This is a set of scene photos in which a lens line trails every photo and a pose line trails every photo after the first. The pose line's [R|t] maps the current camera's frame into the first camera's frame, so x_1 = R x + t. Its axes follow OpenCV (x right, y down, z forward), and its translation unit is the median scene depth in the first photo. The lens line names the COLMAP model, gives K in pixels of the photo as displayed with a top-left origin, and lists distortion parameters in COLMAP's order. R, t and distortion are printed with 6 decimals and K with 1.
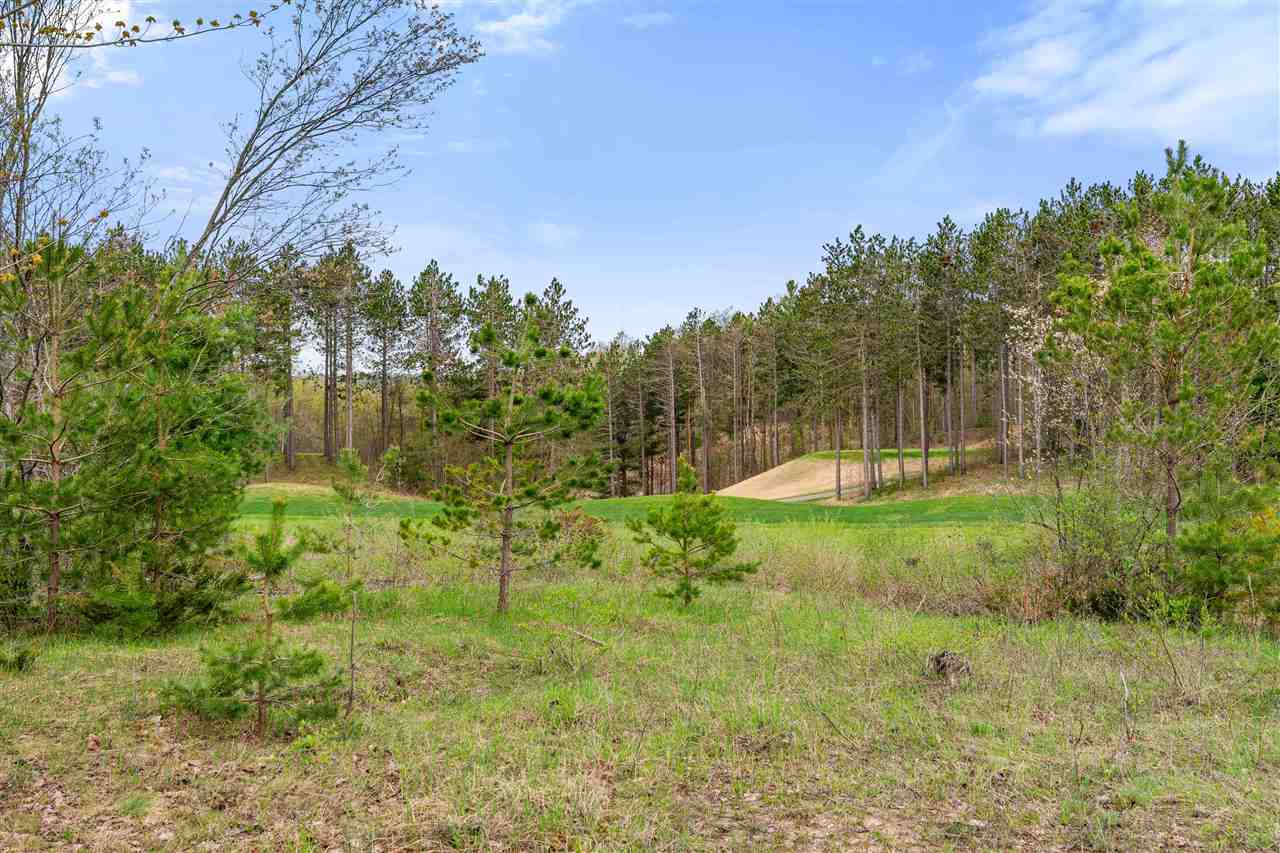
lens RADIAL K [[1567.3, 0, 639.5], [0, 1567.3, 427.5], [0, 0, 1]] dist [-0.018282, 0.000000]
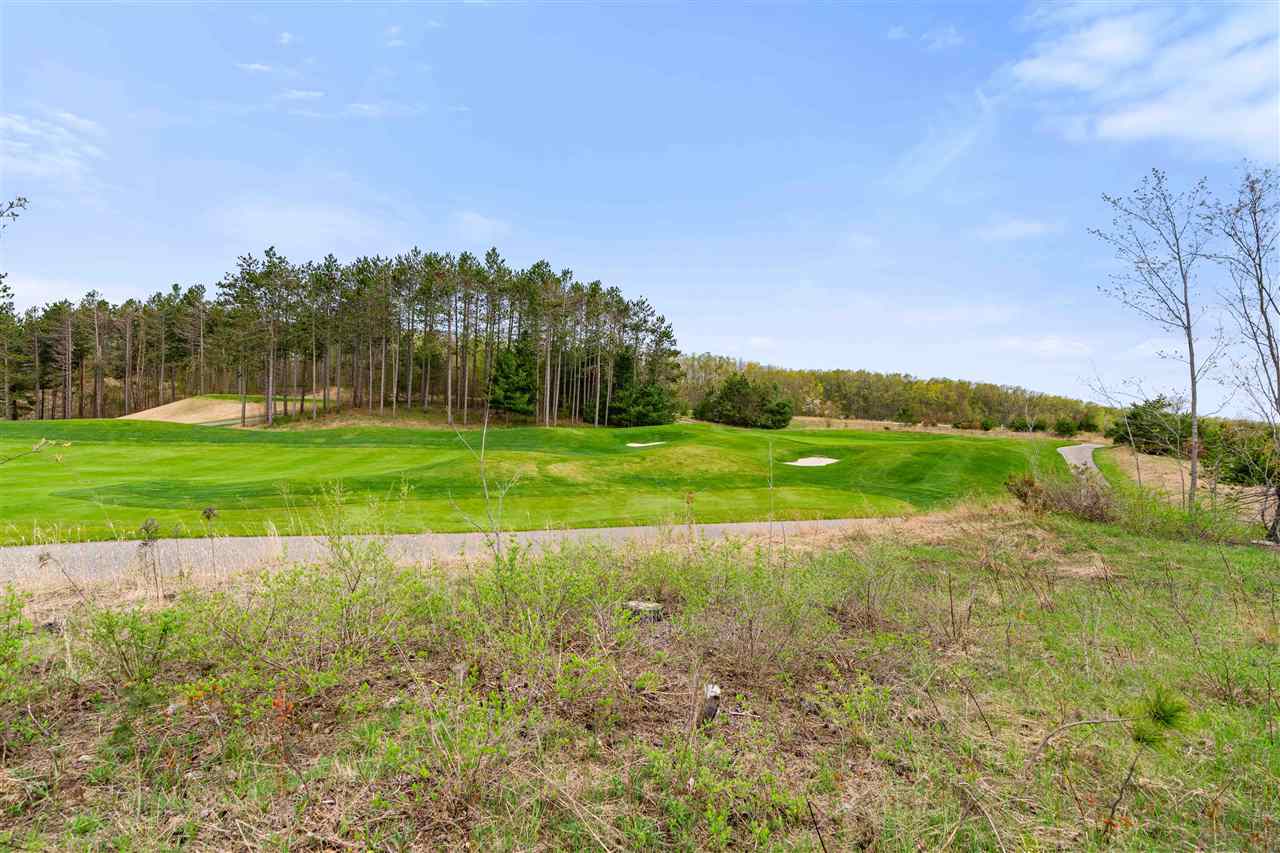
lens RADIAL K [[644.7, 0, 638.2], [0, 644.7, 427.4], [0, 0, 1]] dist [0.001586, 0.001074]
pose [[0.691649, 0.039166, 0.721171, -0.050885], [-0.064551, 0.997885, 0.007715, 0.016313], [-0.719343, -0.051889, 0.692714, 0.259166]]
